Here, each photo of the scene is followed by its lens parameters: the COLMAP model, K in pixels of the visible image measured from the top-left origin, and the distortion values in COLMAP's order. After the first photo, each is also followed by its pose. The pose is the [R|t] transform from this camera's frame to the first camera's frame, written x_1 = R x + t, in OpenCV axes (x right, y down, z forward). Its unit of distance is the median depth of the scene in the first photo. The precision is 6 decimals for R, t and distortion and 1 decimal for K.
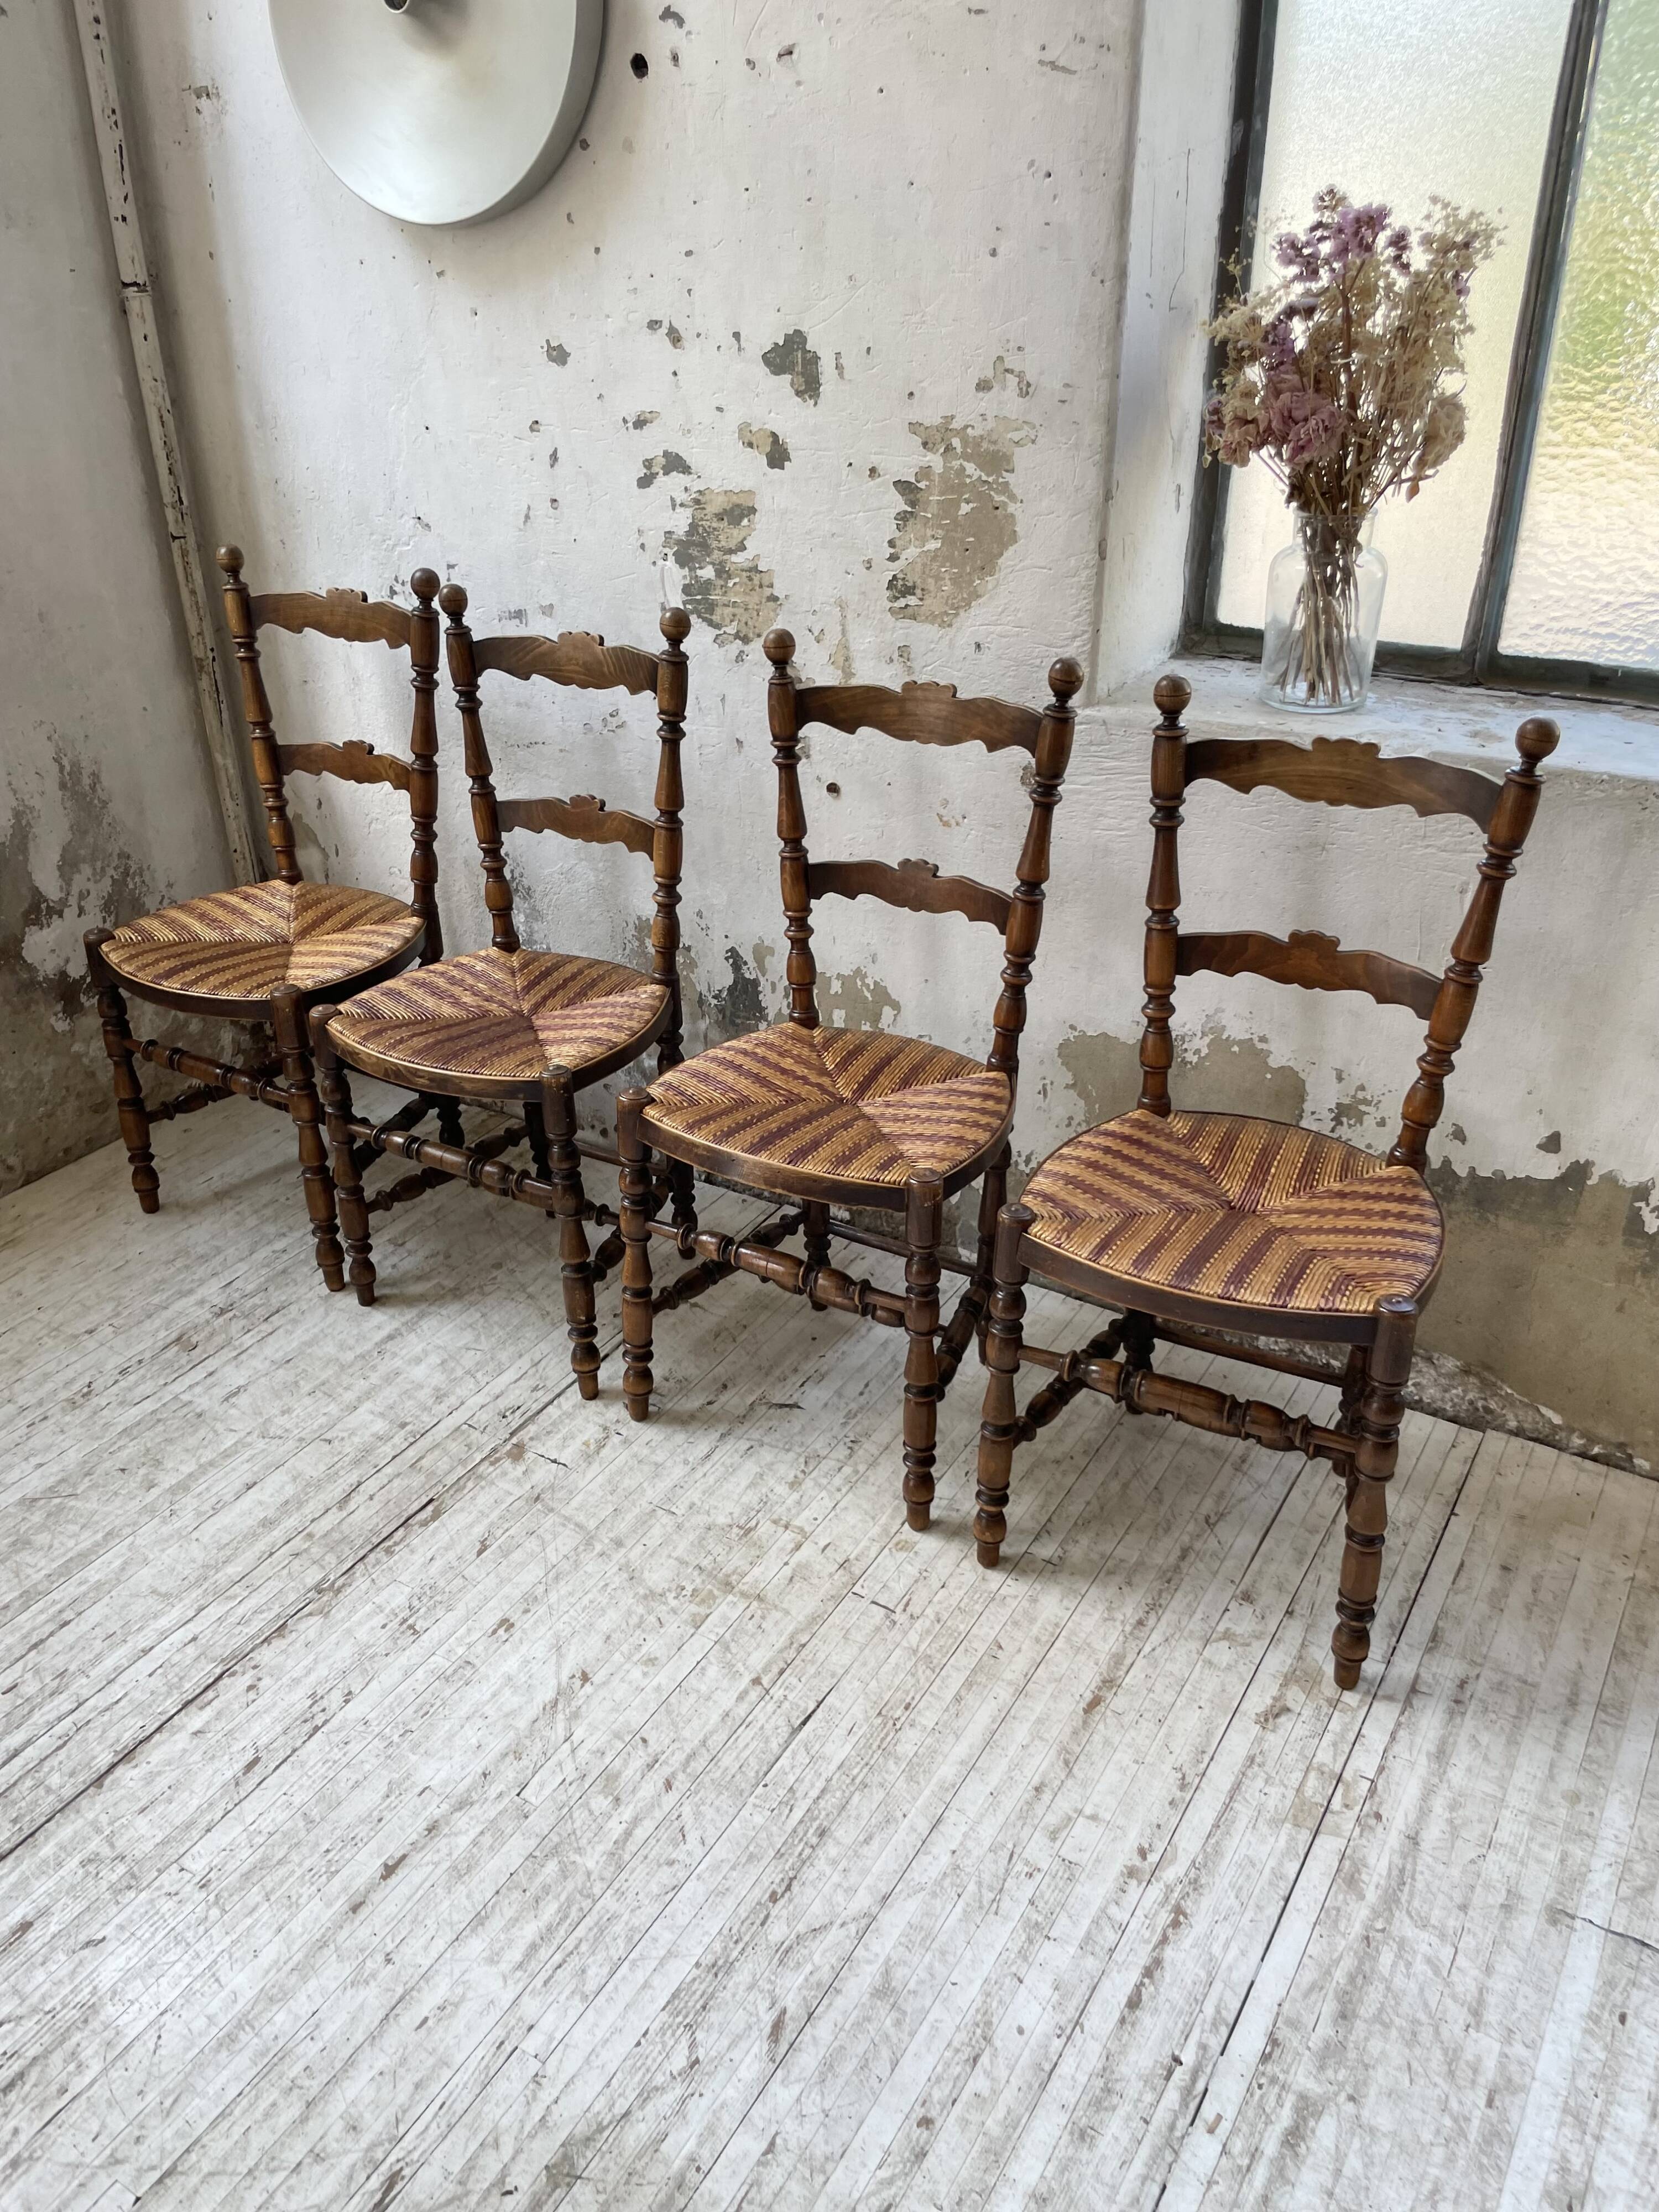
lens RADIAL K [[1686.8, 0, 831.9], [0, 1686.8, 1121.4], [0, 0, 1]] dist [0.086492, -0.120131]
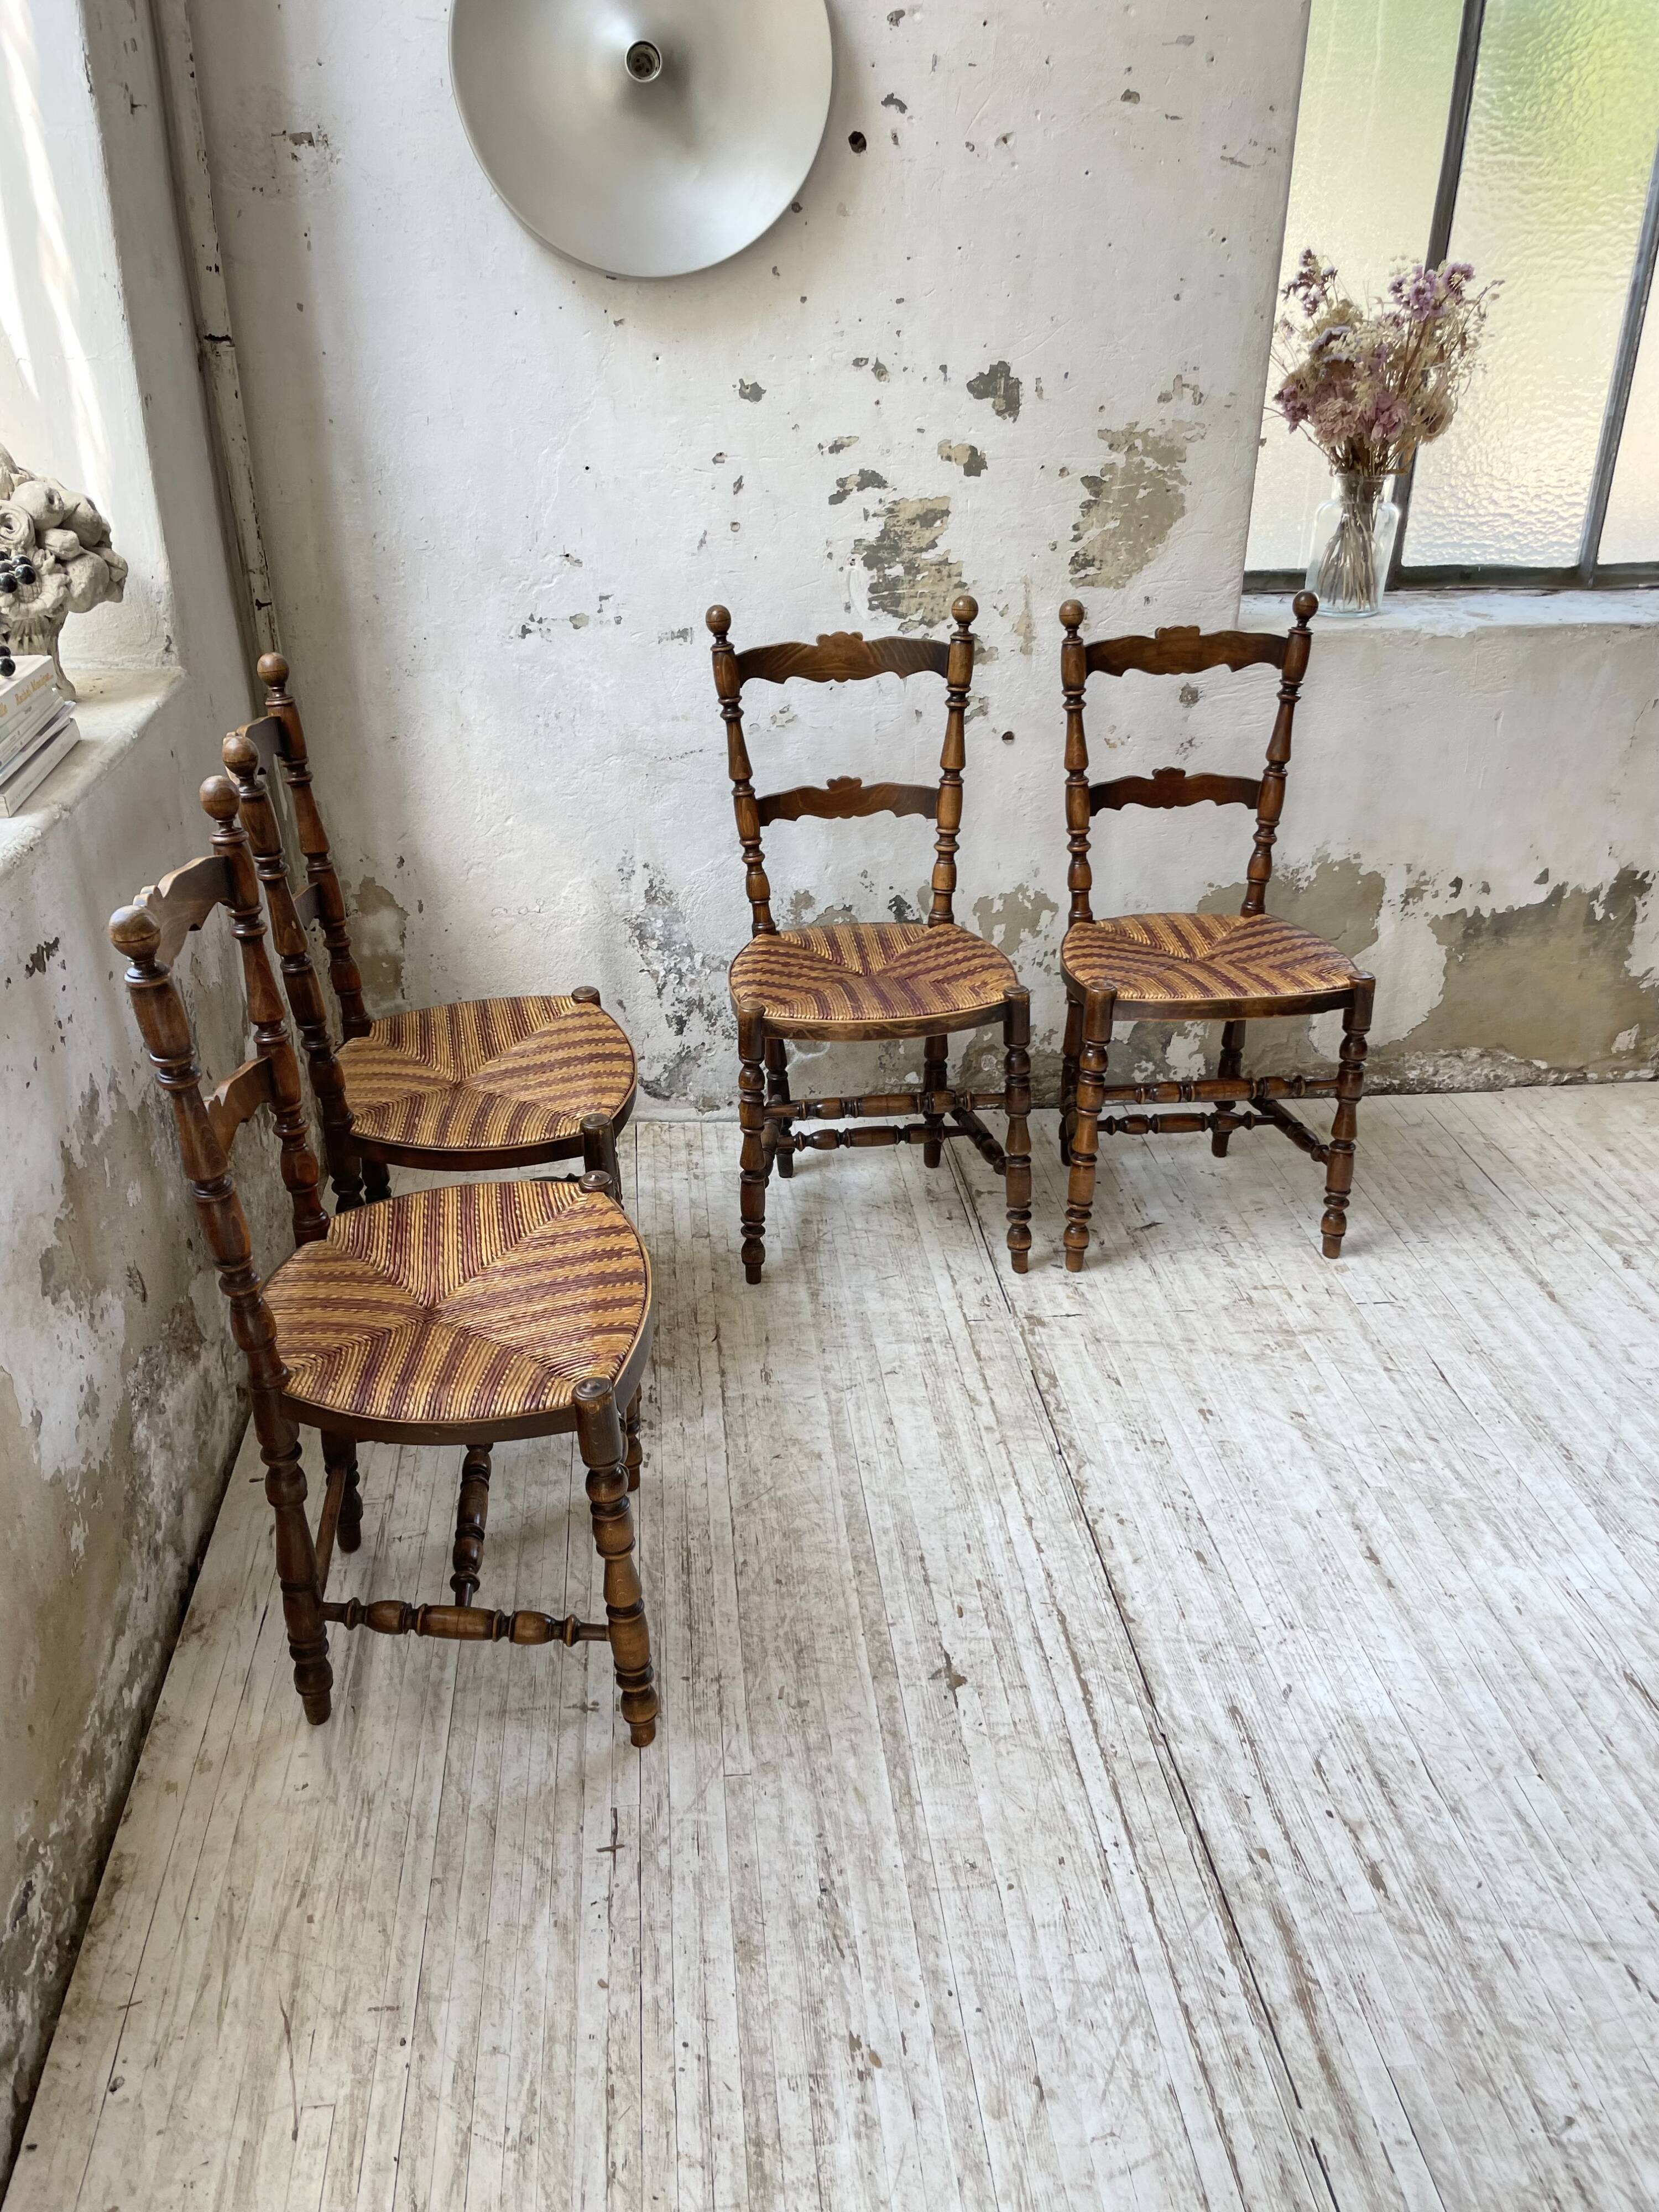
lens RADIAL K [[1686.8, 0, 813.7], [0, 1686.8, 1116.5], [0, 0, 1]] dist [0.086492, -0.120131]
pose [[0.798292, -0.269539, 0.538589, -0.906653], [0.277740, 0.958254, 0.067899, -0.062519], [-0.534406, 0.095384, 0.839829, 0.091113]]
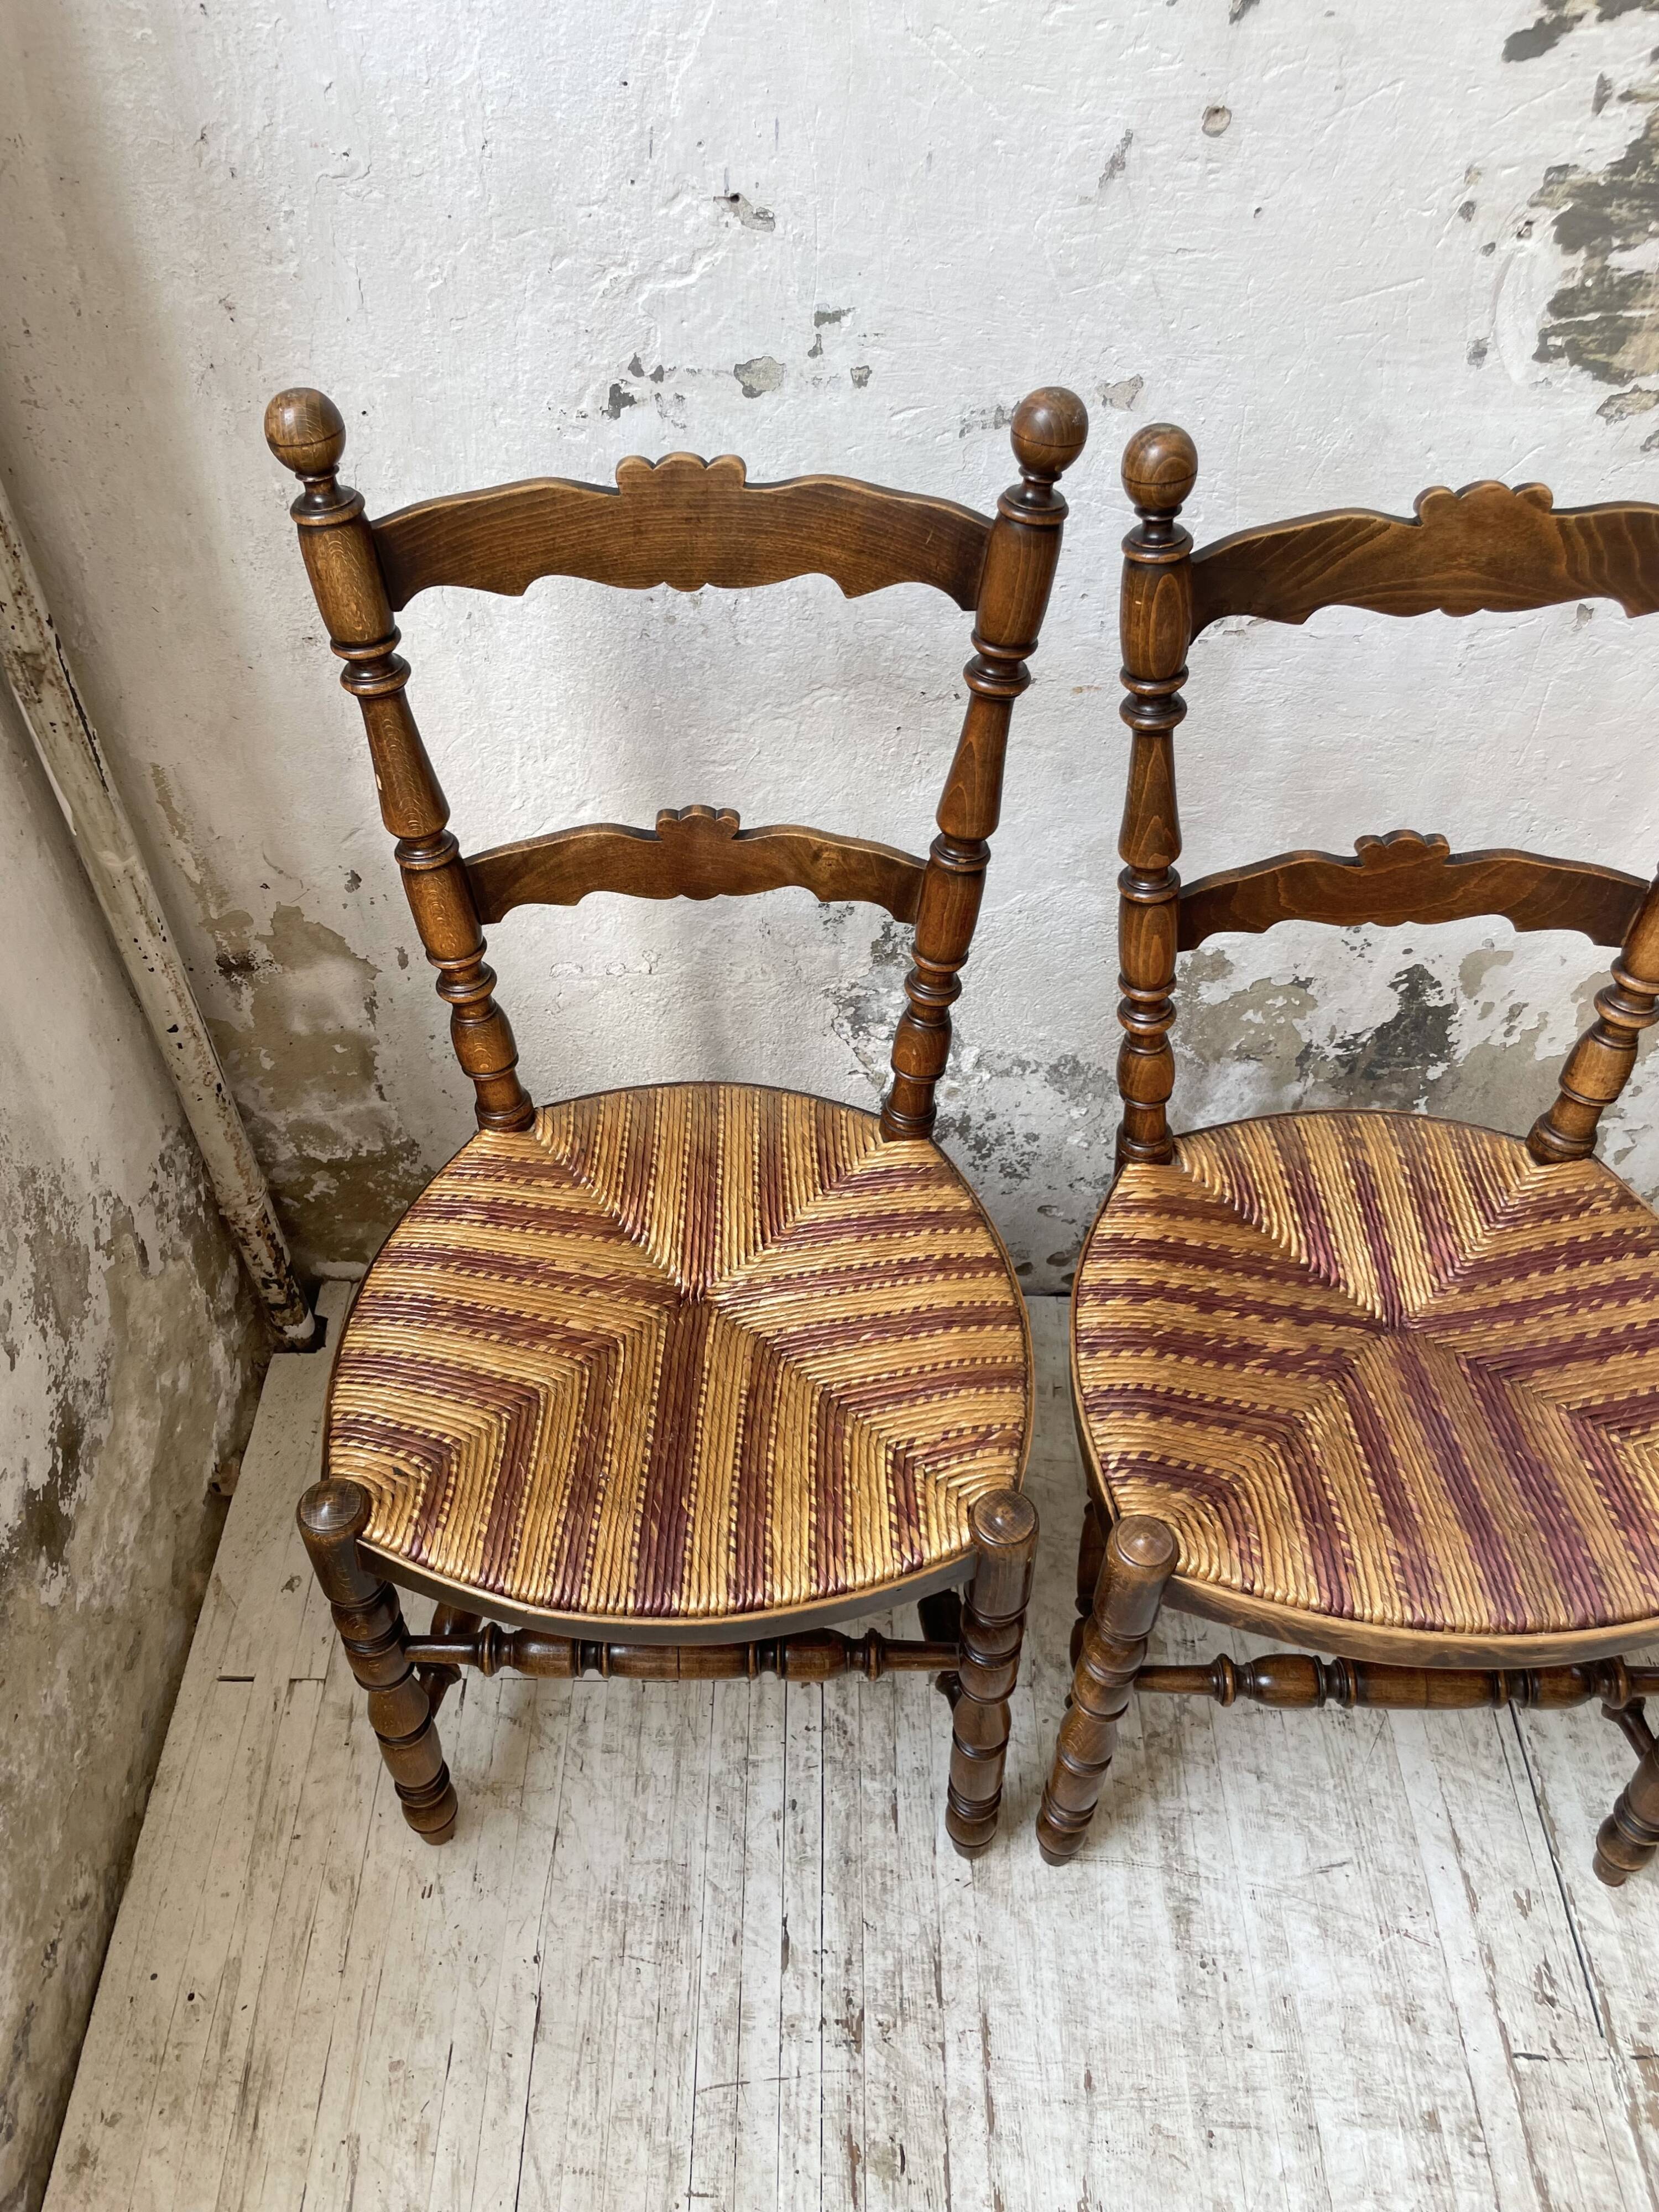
lens RADIAL K [[1686.8, 0, 807.3], [0, 1686.8, 1116.4], [0, 0, 1]] dist [0.086492, -0.120131]
pose [[0.858049, -0.370469, 0.355675, -0.510898], [0.235781, 0.899425, 0.368025, -0.358746], [-0.456245, -0.231922, 0.859100, 0.728973]]
